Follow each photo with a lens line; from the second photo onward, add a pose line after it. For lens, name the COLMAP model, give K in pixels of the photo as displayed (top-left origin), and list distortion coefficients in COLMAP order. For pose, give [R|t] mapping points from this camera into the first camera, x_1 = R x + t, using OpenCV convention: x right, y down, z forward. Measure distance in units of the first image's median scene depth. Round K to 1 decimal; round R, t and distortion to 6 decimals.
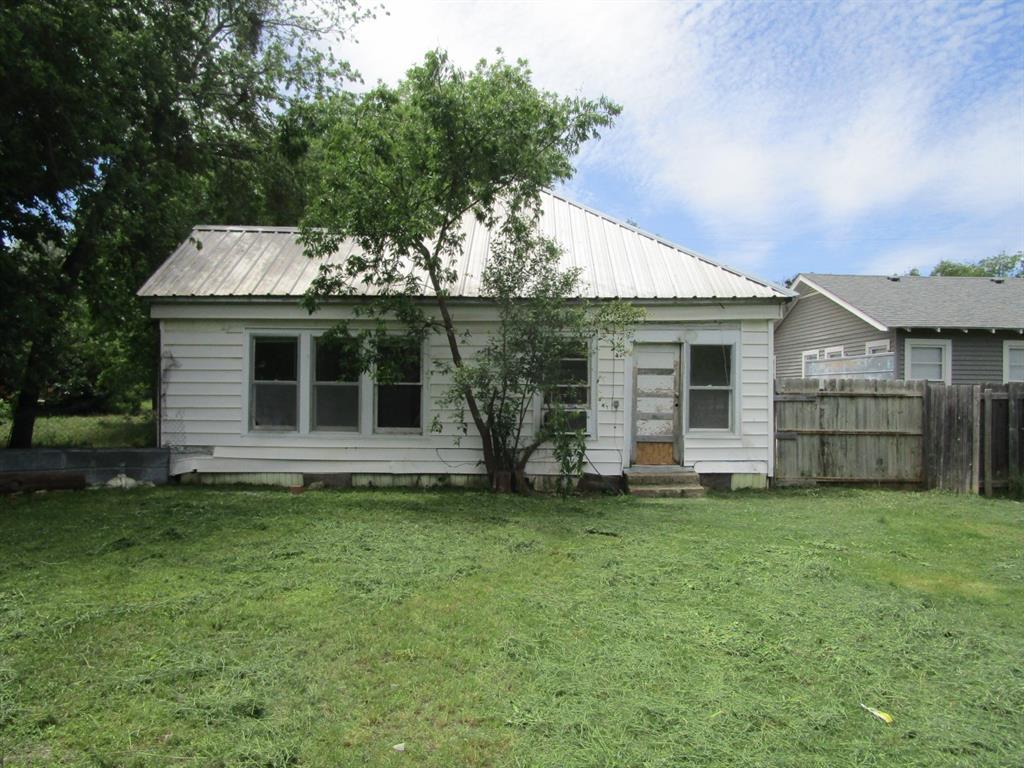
lens RADIAL K [[725.9, 0, 512.0], [0, 725.9, 384.0], [0, 0, 1]] dist [-0.026781, 0.004512]
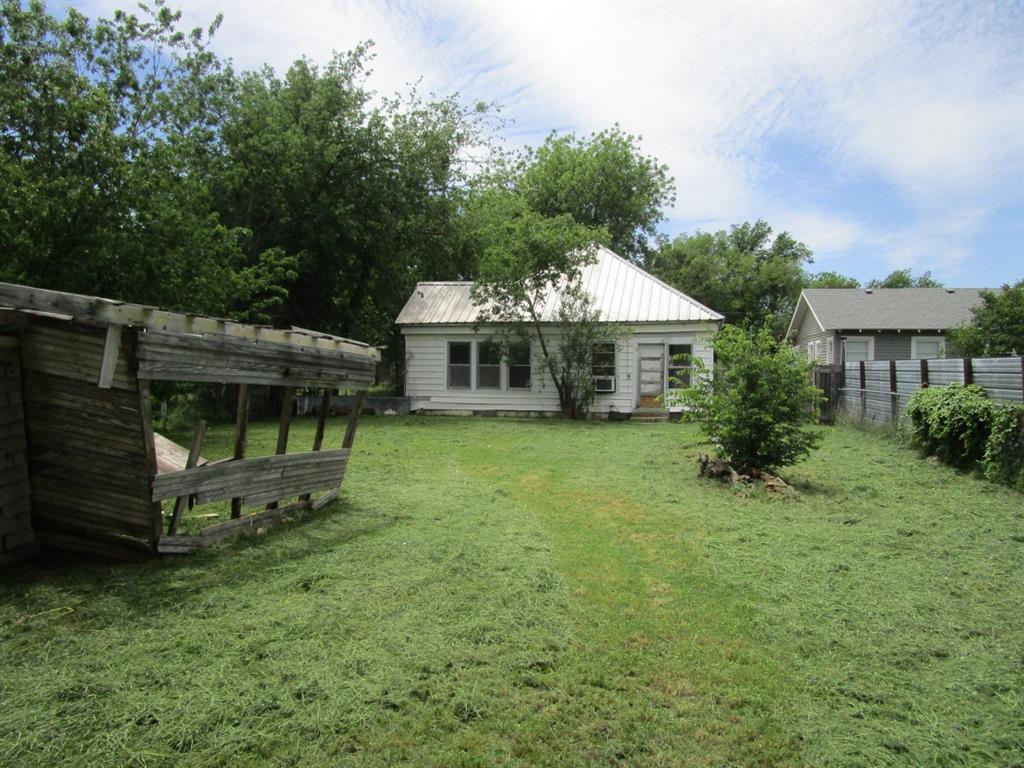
lens RADIAL K [[725.9, 0, 512.0], [0, 725.9, 384.0], [0, 0, 1]] dist [-0.026781, 0.004512]
pose [[0.971132, 0.003014, -0.238524, 0.301338], [0.002228, 0.999762, 0.021706, 0.007073], [0.238533, -0.021611, 0.970894, -0.942451]]
